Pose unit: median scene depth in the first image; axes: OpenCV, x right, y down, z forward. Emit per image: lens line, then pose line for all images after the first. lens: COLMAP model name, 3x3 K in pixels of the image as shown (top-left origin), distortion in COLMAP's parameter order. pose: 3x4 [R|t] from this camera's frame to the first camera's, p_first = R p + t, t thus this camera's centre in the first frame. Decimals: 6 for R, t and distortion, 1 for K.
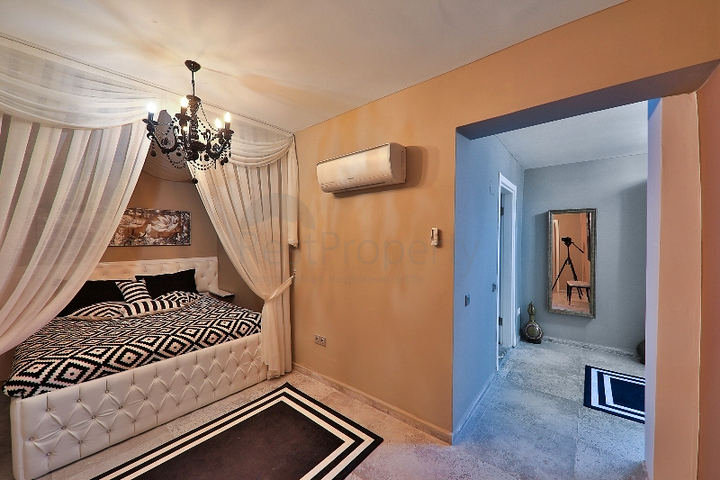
lens RADIAL K [[269.6, 0, 360.4], [0, 269.6, 242.0], [0, 0, 1]] dist [0.008326, -0.000121]
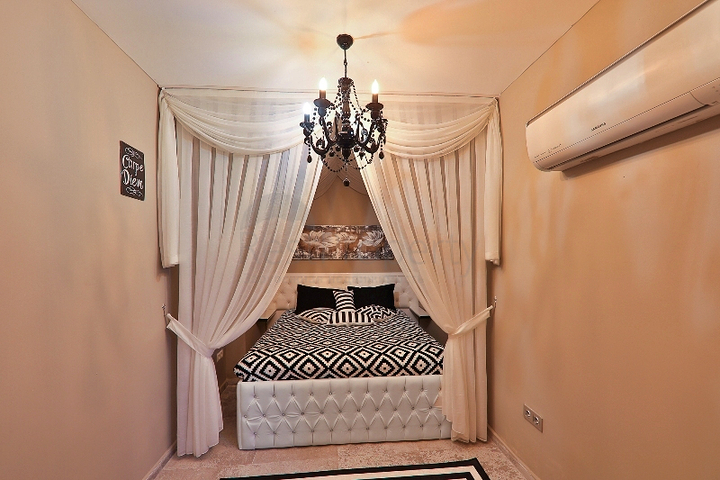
lens RADIAL K [[269.6, 0, 373.0], [0, 269.6, 262.3], [0, 0, 1]] dist [0.008326, -0.000121]
pose [[0.705575, 0.021281, -0.708316, 0.026558], [-0.006466, 0.999701, 0.023595, -0.000704], [0.708606, -0.012068, 0.705501, 0.339640]]
